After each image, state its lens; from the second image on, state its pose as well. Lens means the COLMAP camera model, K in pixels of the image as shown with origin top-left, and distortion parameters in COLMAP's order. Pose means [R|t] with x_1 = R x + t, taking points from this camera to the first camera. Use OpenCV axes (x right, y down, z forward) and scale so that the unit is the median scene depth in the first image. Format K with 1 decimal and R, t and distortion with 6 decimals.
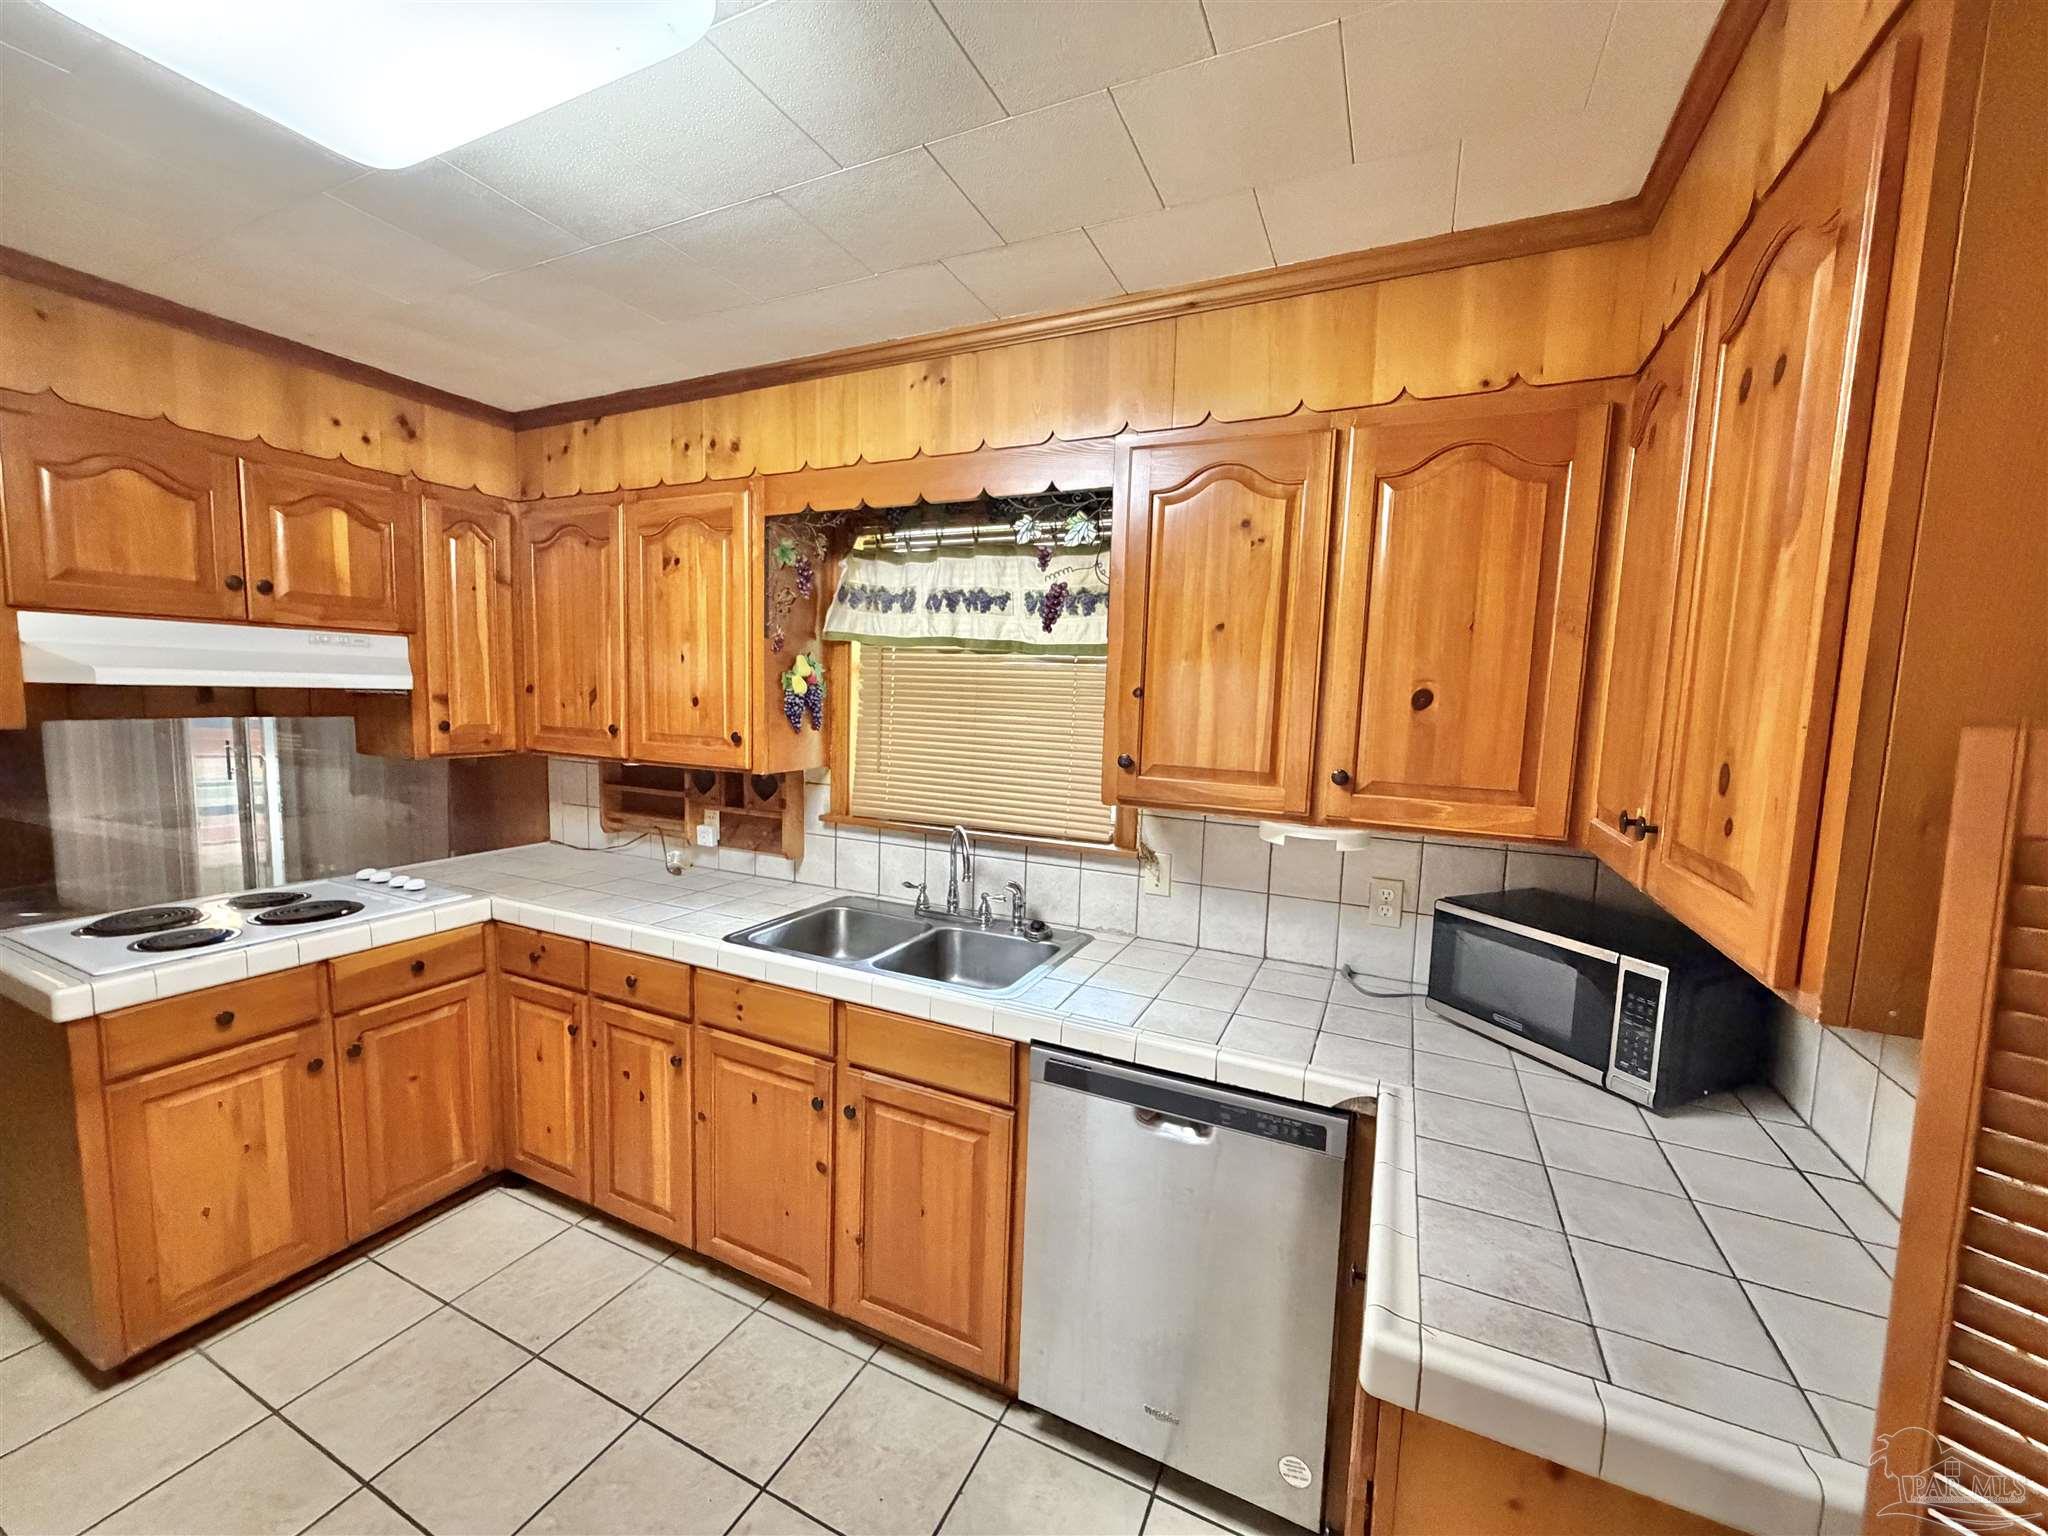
lens RADIAL K [[816.6, 0, 1016.8], [0, 816.6, 778.0], [0, 0, 1]] dist [0.001974, 0.000645]
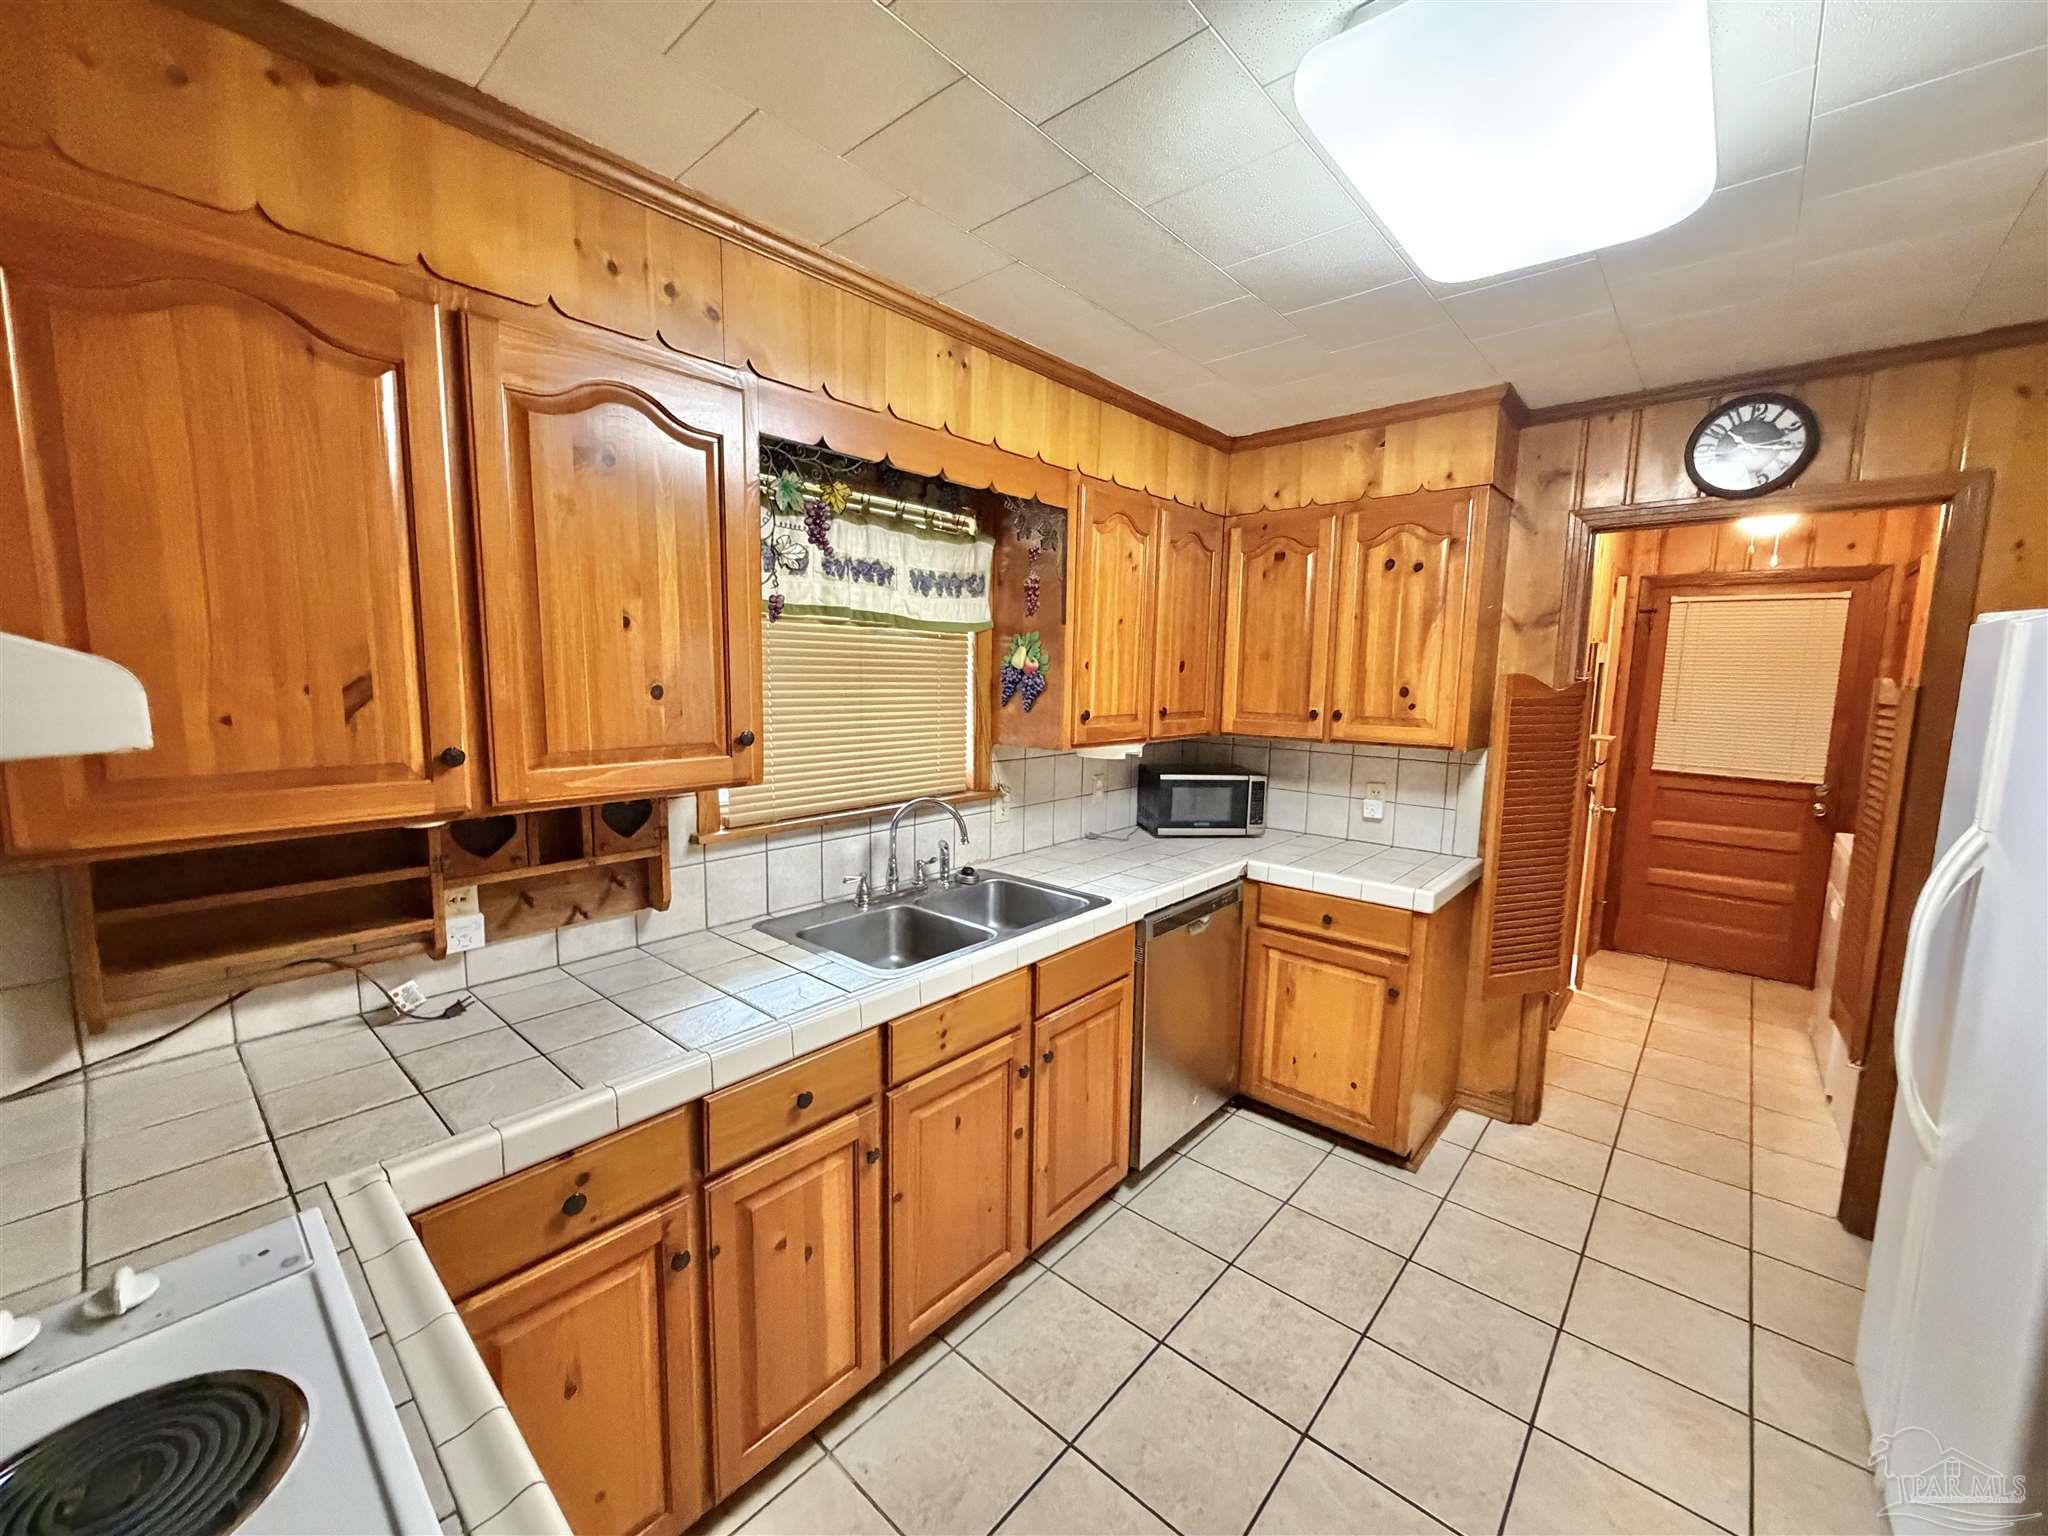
lens RADIAL K [[816.6, 0, 1013.6], [0, 816.6, 781.1], [0, 0, 1]] dist [0.001974, 0.000645]
pose [[0.277533, -0.158141, 0.947611, -0.987103], [0.098749, 0.985831, 0.135598, -0.088863], [-0.955628, 0.055943, 0.289217, 0.585358]]
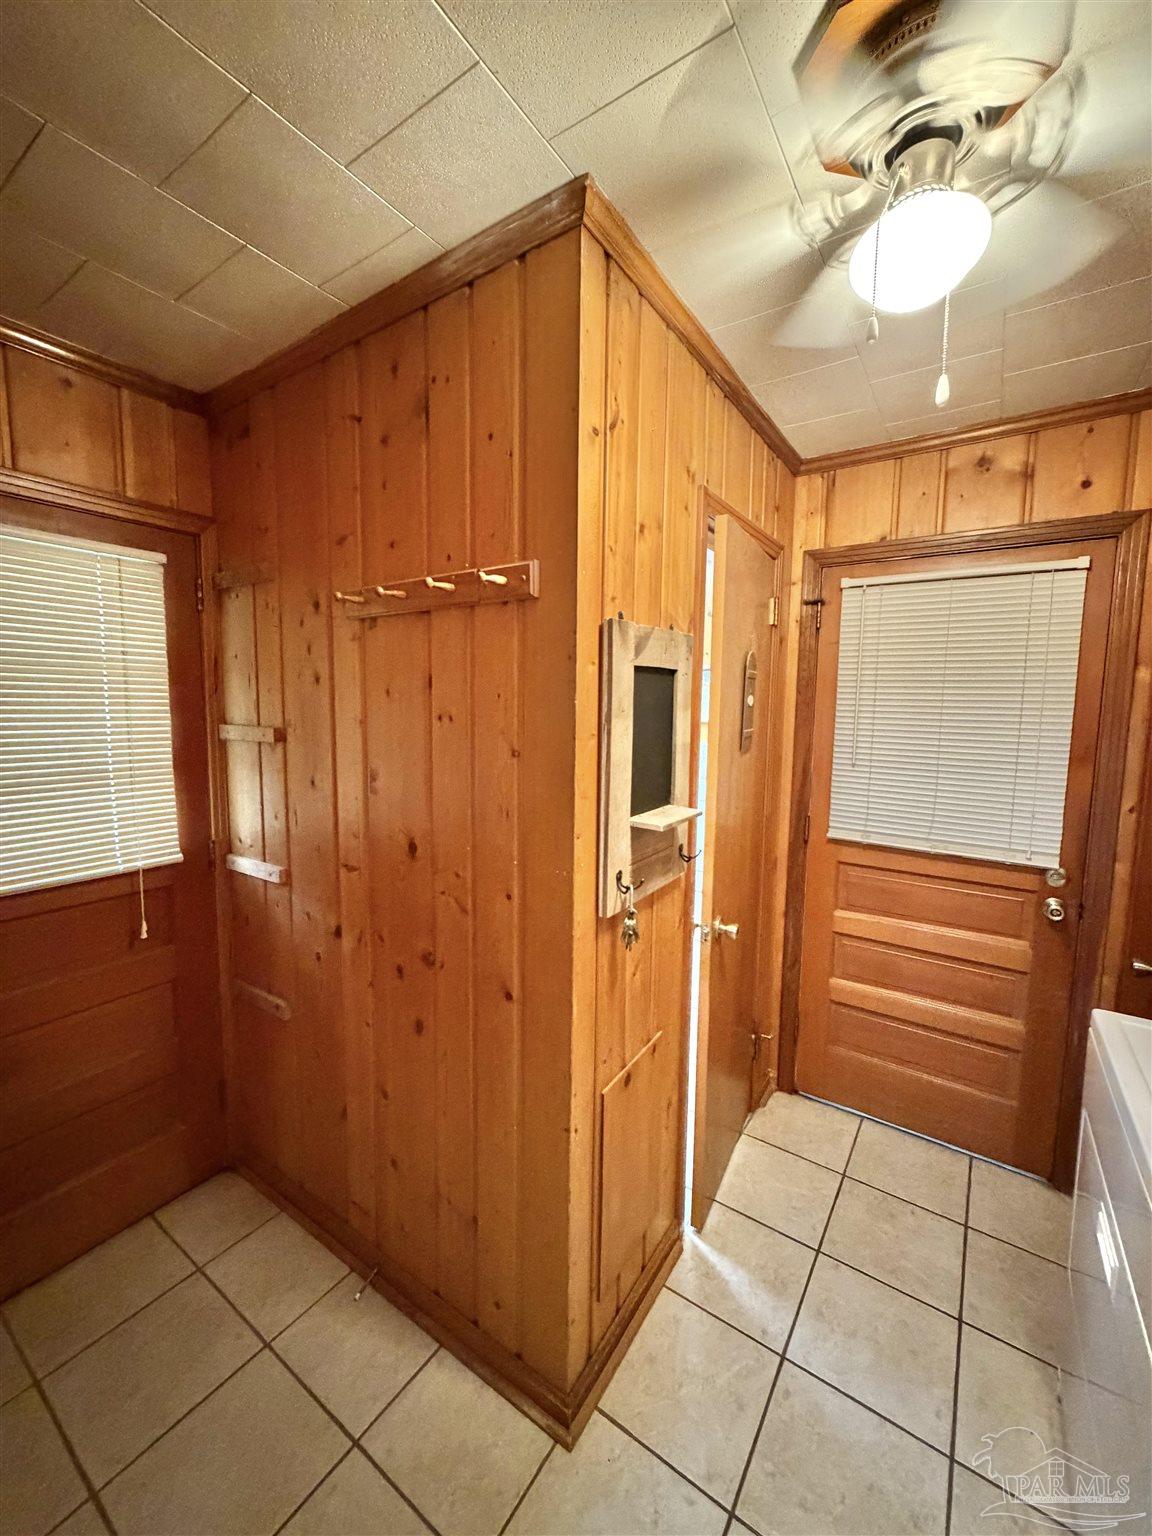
lens RADIAL K [[612.5, 0, 569.6], [0, 612.5, 764.5], [0, 0, 1]] dist [0.001974, 0.000645]
pose [[0.164397, -0.141319, 0.976219, -0.660119], [0.102567, 0.986768, 0.125574, -0.061265], [-0.981047, 0.079484, 0.176716, 0.412084]]
